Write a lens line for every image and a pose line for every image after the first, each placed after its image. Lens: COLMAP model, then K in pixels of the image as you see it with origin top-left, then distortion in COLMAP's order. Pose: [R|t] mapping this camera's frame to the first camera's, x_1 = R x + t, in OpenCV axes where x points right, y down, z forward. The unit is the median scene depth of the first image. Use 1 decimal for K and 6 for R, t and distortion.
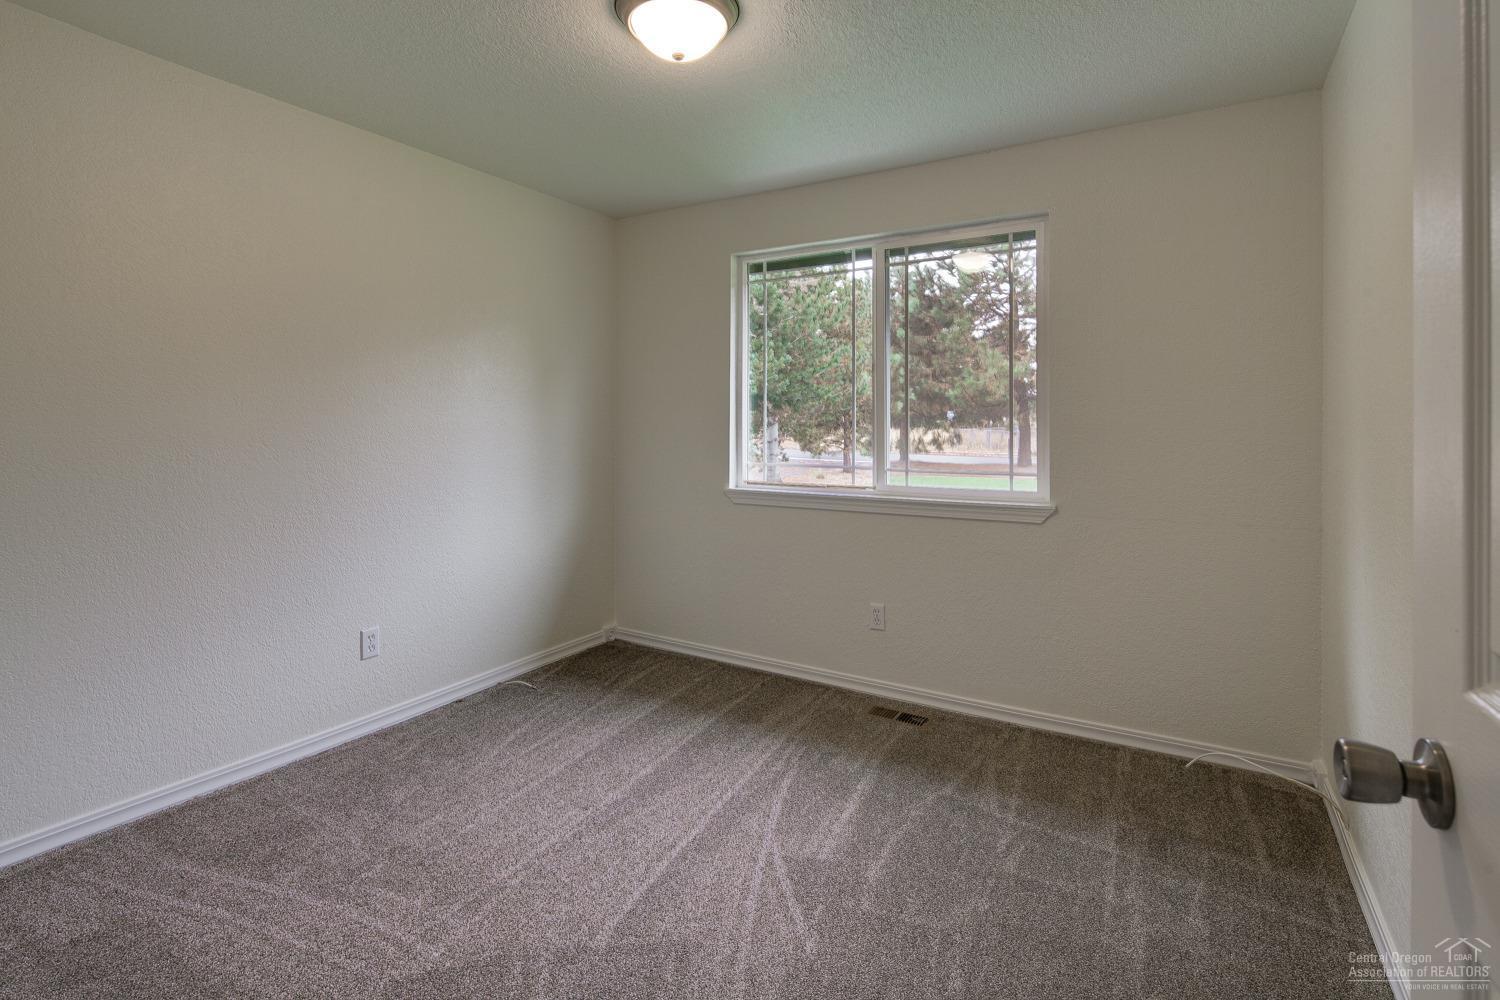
lens RADIAL K [[743.7, 0, 747.4], [0, 743.7, 431.1], [0, 0, 1]] dist [-0.001380, -0.000286]
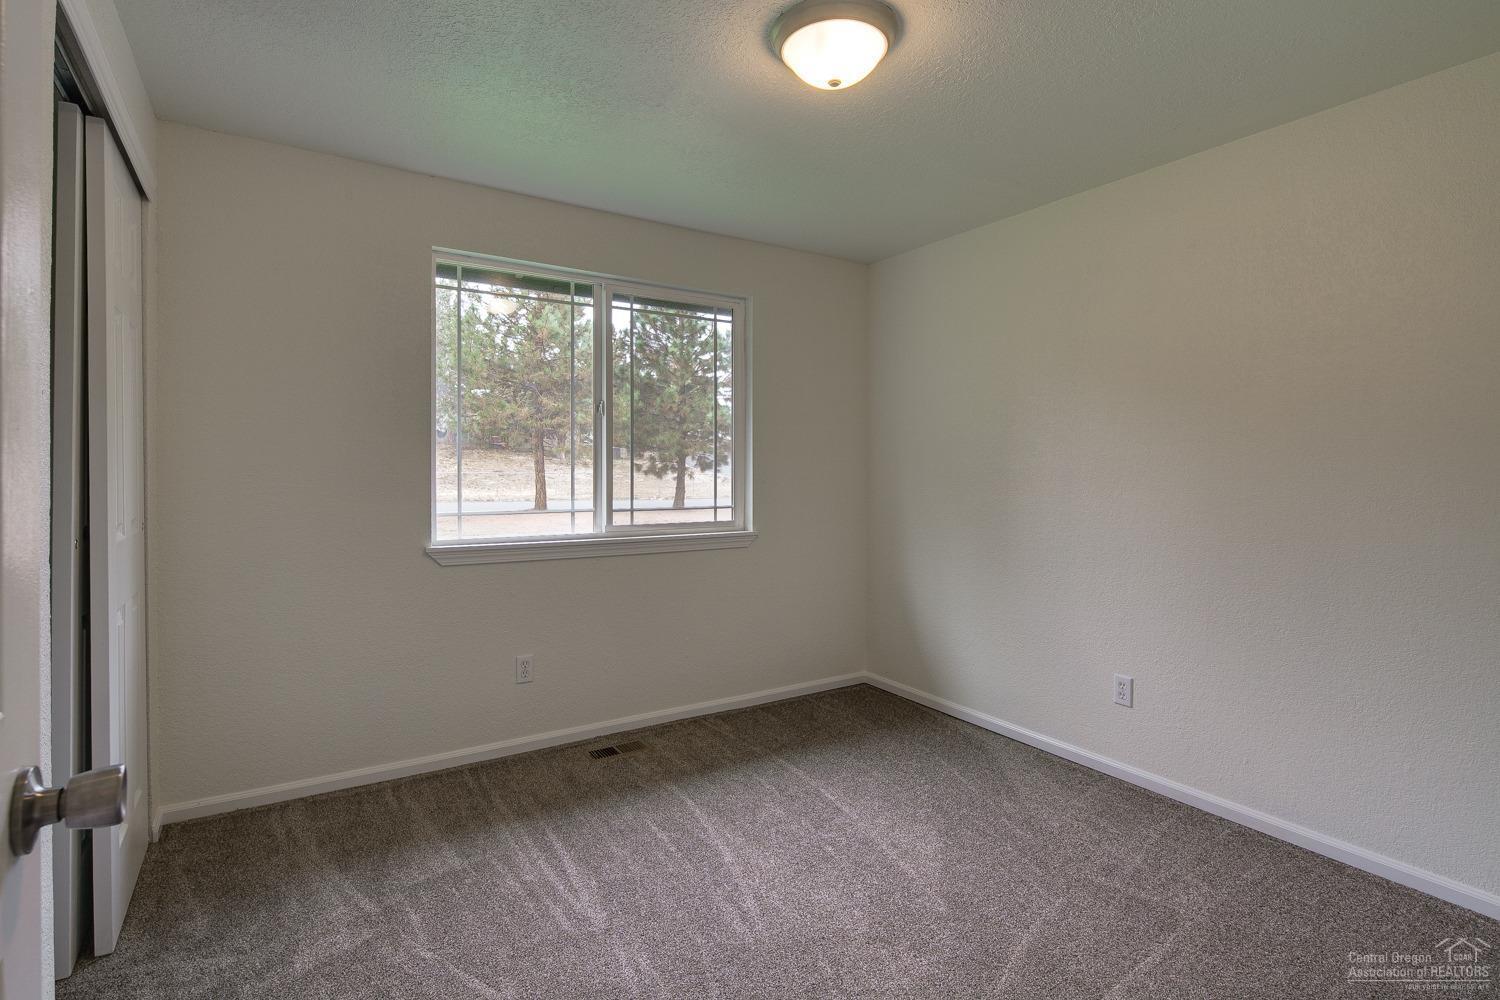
lens RADIAL K [[727.1, 0, 747.5], [0, 727.1, 473.9], [0, 0, 1]] dist [0.000371, -0.000117]
pose [[0.436745, -0.006280, 0.899564, -0.620850], [0.001292, 0.999979, 0.006354, -0.003625], [-0.899585, -0.001613, 0.436744, 0.403880]]
